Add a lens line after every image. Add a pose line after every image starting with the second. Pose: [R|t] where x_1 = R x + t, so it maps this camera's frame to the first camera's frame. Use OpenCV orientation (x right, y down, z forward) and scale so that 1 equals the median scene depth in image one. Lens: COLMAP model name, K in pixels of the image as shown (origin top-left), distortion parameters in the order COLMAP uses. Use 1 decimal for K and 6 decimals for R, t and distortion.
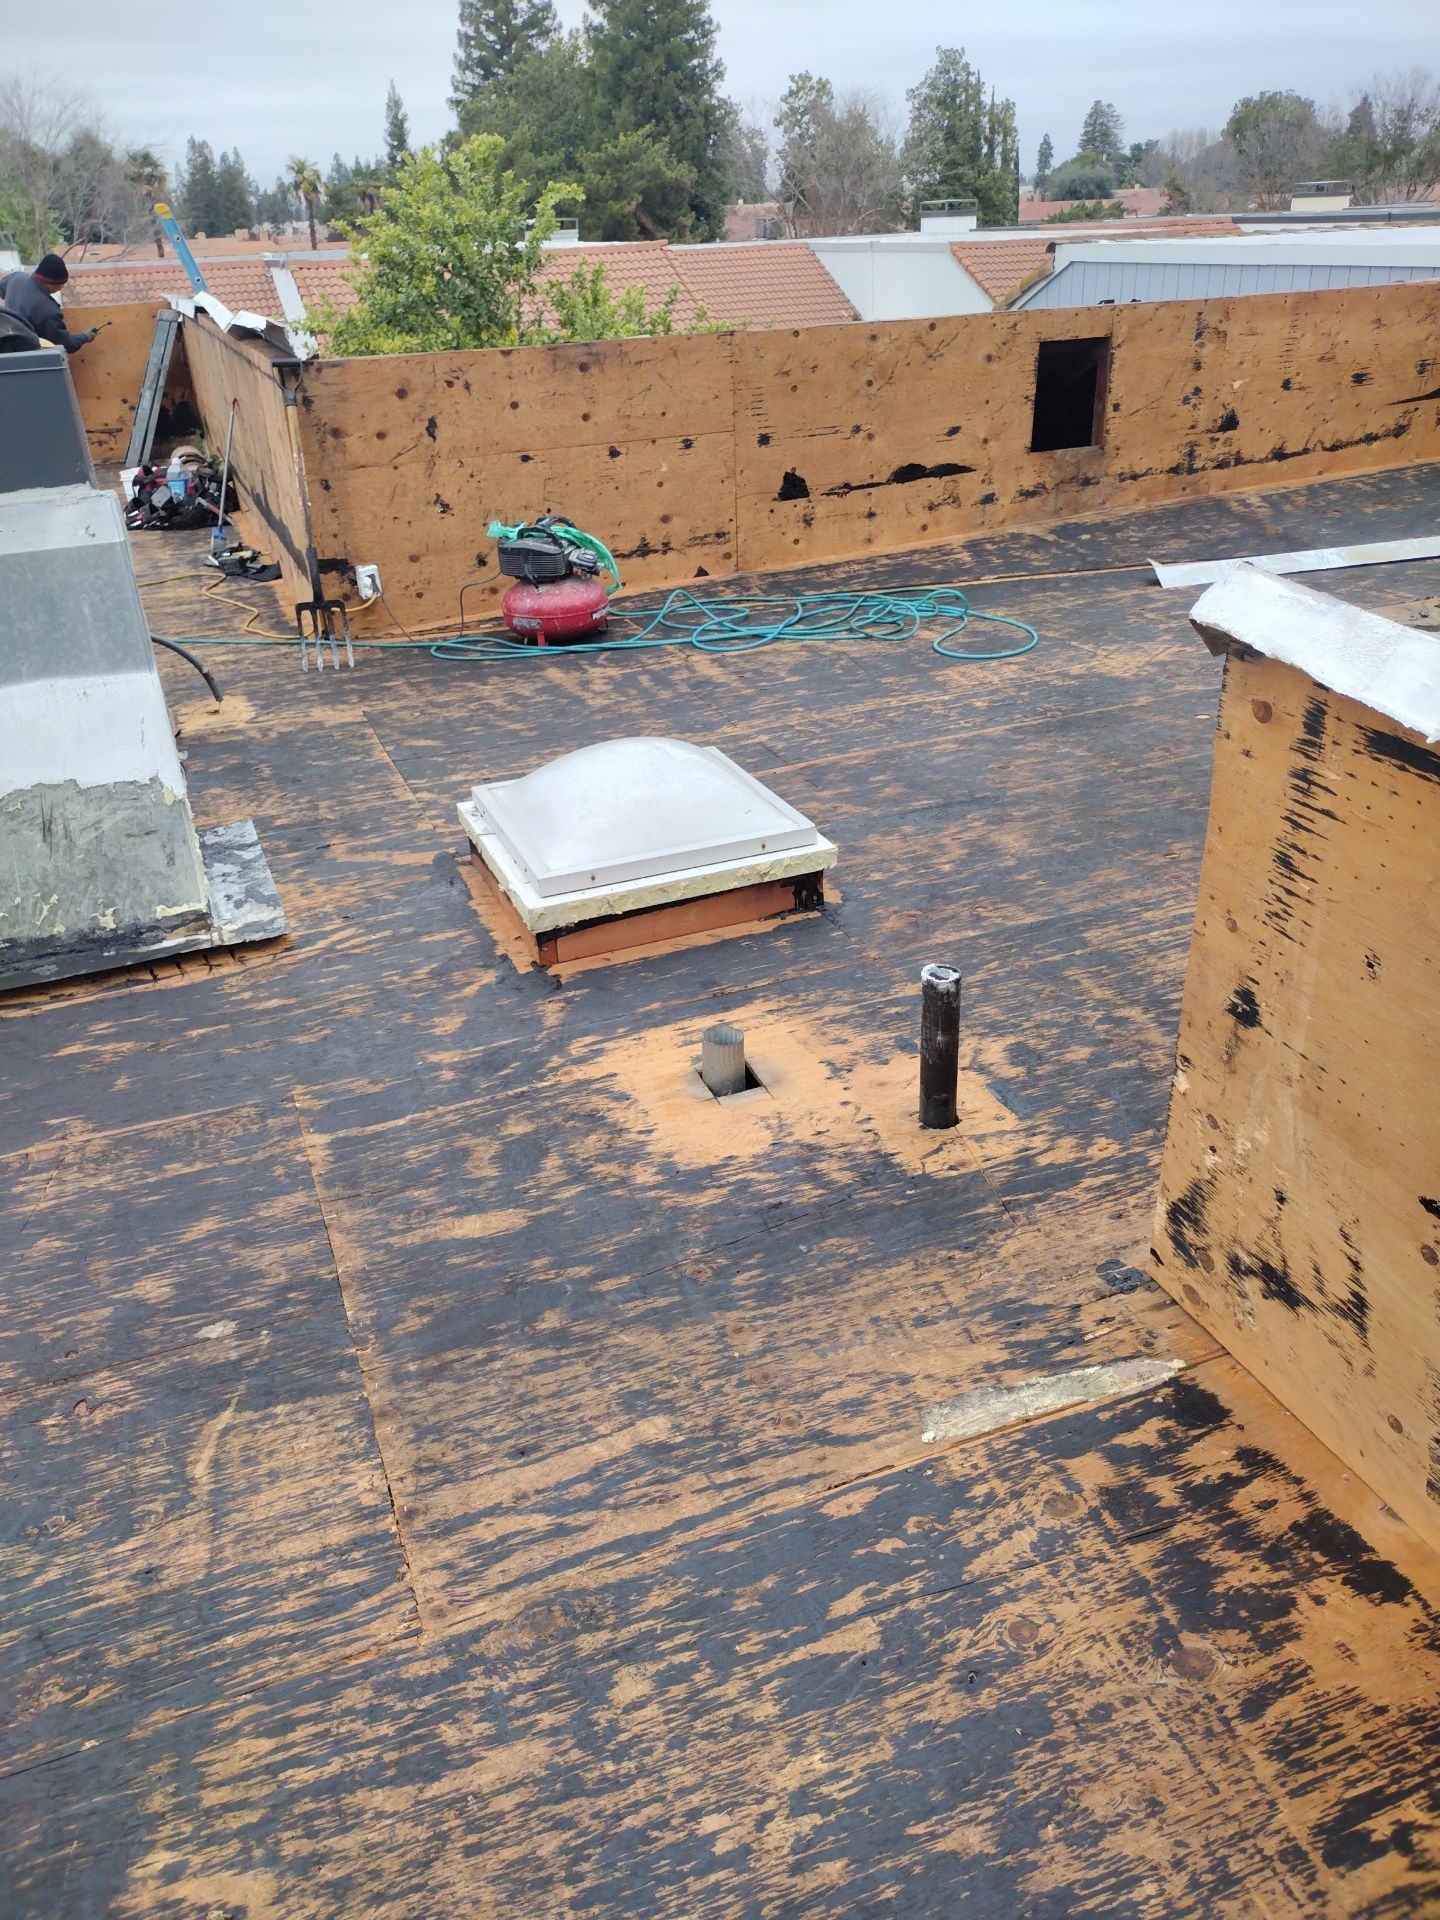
lens RADIAL K [[1423.6, 0, 720.0], [0, 1423.6, 960.0], [0, 0, 1]] dist [0.068628, -0.099344]
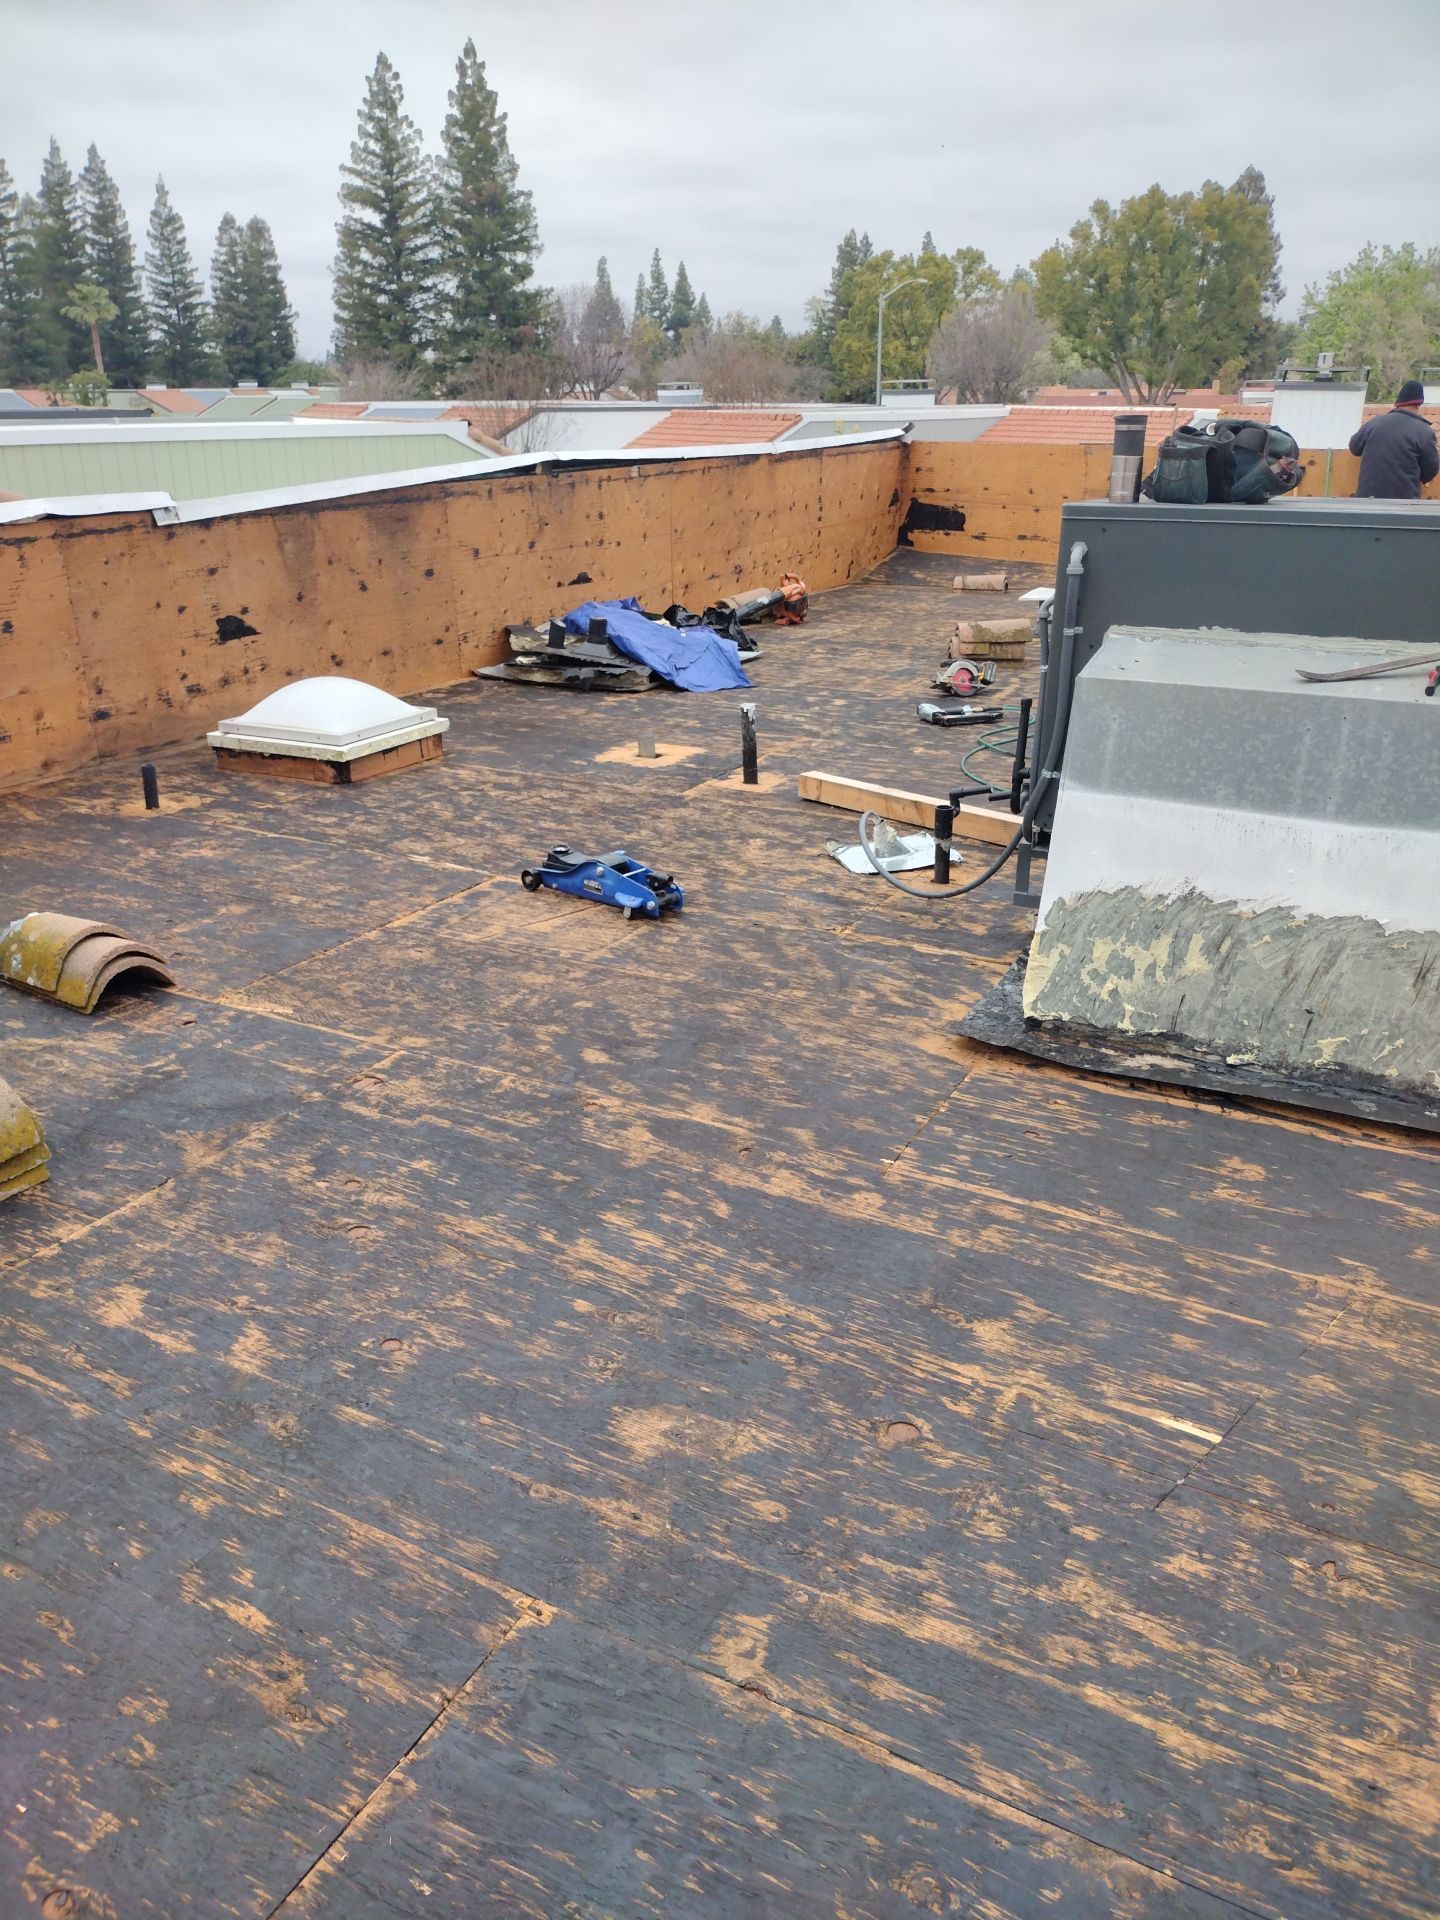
lens RADIAL K [[1431.0, 0, 725.3], [0, 1431.0, 958.8], [0, 0, 1]] dist [0.055192, -0.064438]
pose [[0.657465, 0.316495, -0.683791, -0.056519], [-0.369516, 0.926316, 0.073458, 0.001592], [0.656656, 0.204376, 0.725971, -0.024841]]
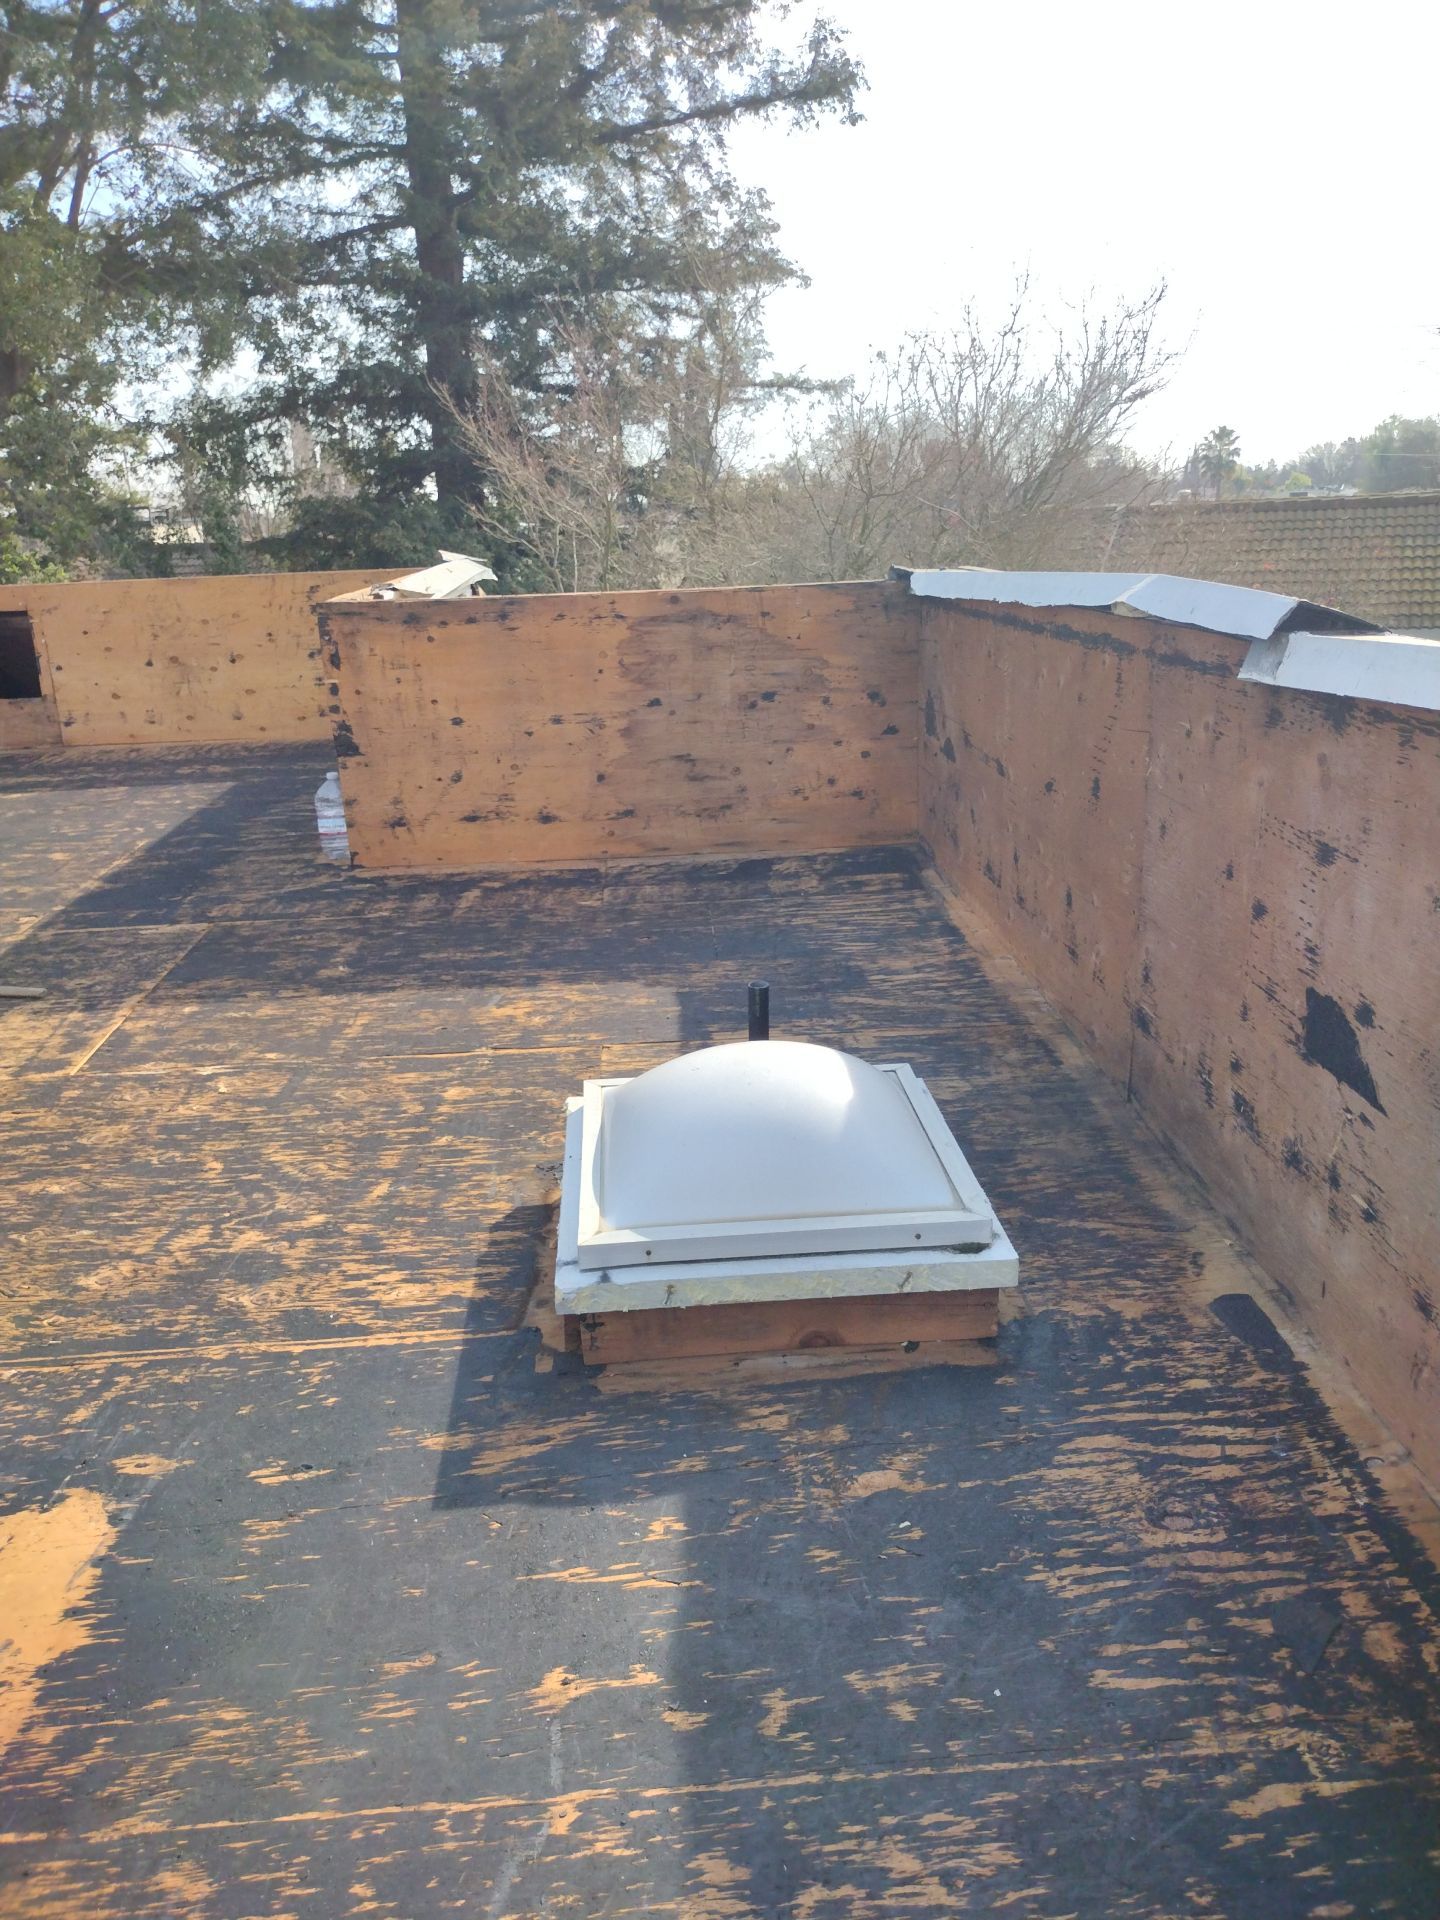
lens RADIAL K [[1429.8, 0, 690.2], [0, 1429.8, 932.5], [0, 0, 1]] dist [0.026078, -0.004635]
pose [[-0.941255, -0.013808, 0.337415, -1.154316], [0.223859, 0.722572, 0.654046, -0.310633], [-0.252838, 0.691157, -0.677034, 0.770757]]
